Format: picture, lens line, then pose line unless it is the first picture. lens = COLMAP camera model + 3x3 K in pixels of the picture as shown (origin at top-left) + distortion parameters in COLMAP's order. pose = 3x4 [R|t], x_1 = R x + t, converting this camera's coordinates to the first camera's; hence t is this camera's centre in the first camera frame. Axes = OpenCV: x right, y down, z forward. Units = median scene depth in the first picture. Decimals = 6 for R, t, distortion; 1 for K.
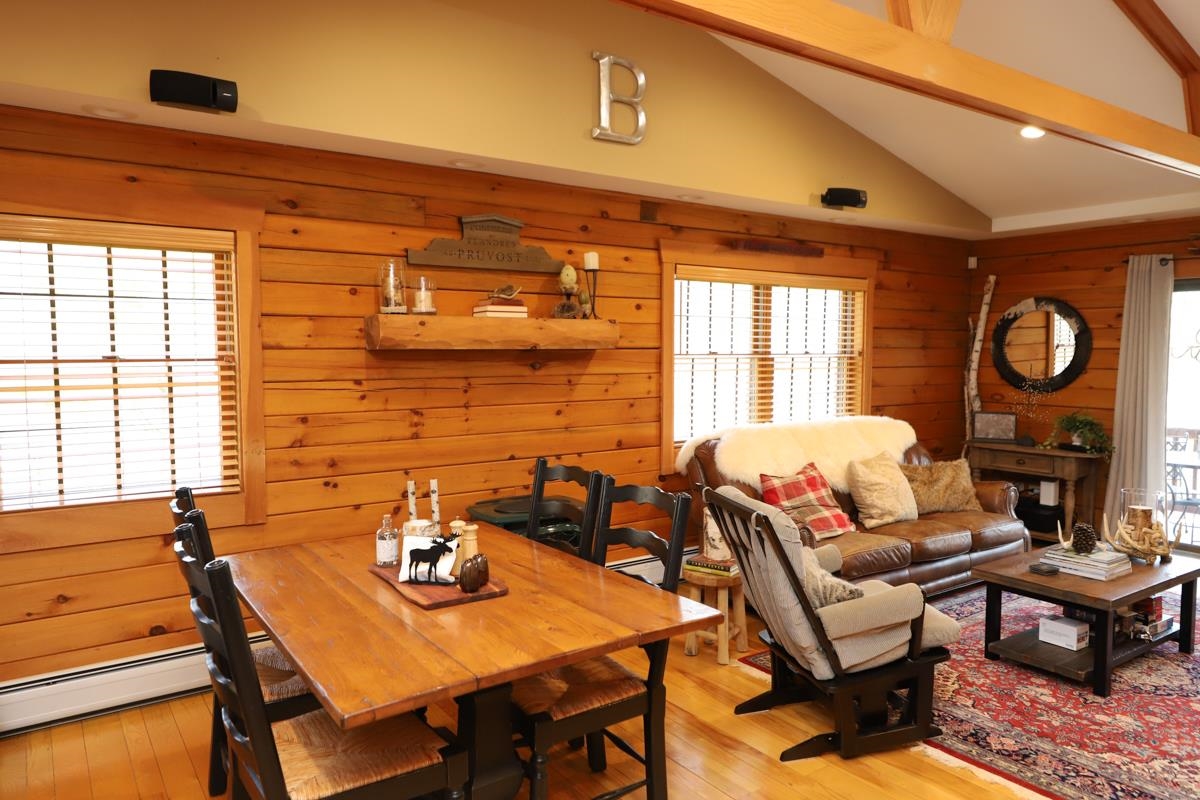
lens RADIAL K [[800.0, 0, 599.6], [0, 800.0, 398.6], [0, 0, 1]] dist [0.022435, -0.002236]
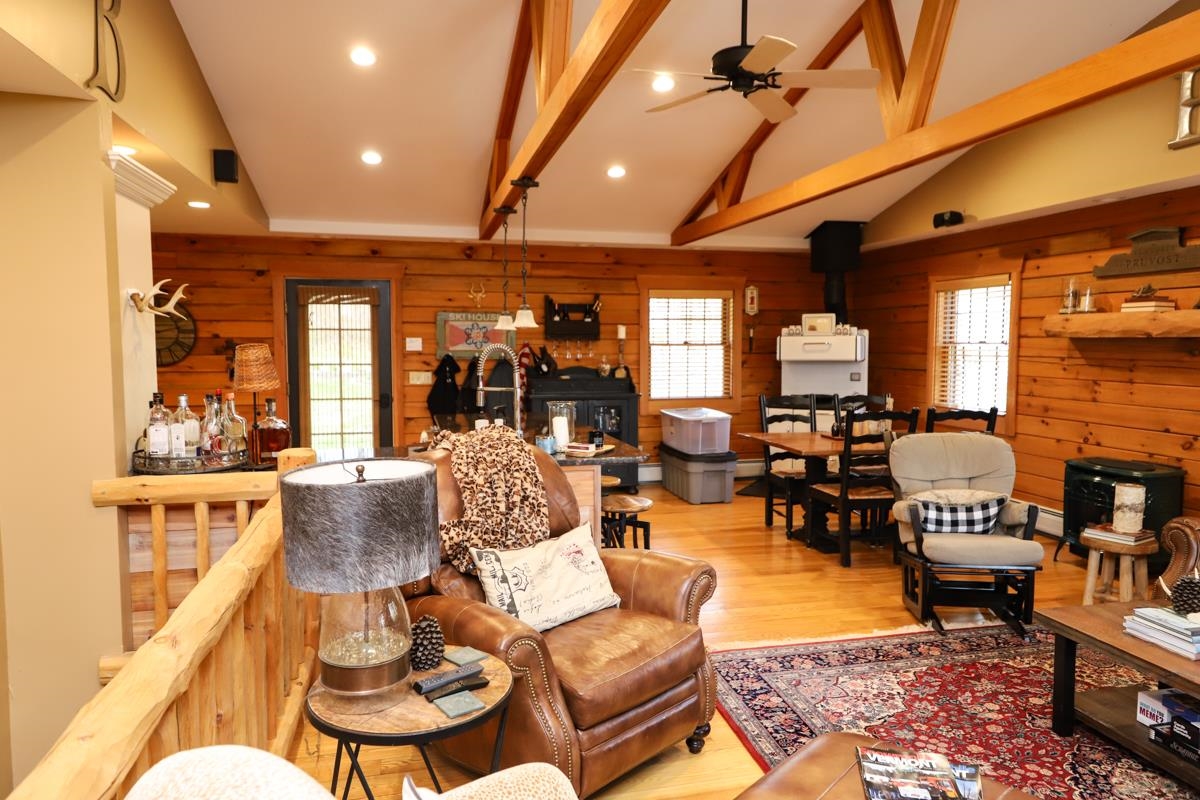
lens RADIAL K [[801.6, 0, 599.6], [0, 801.6, 398.3], [0, 0, 1]] dist [-0.004704, -0.000293]
pose [[-0.383373, 0.065899, -0.921240, 1.538392], [-0.059784, 0.993589, 0.095953, -0.042360], [0.921657, 0.091862, -0.376976, 0.813138]]
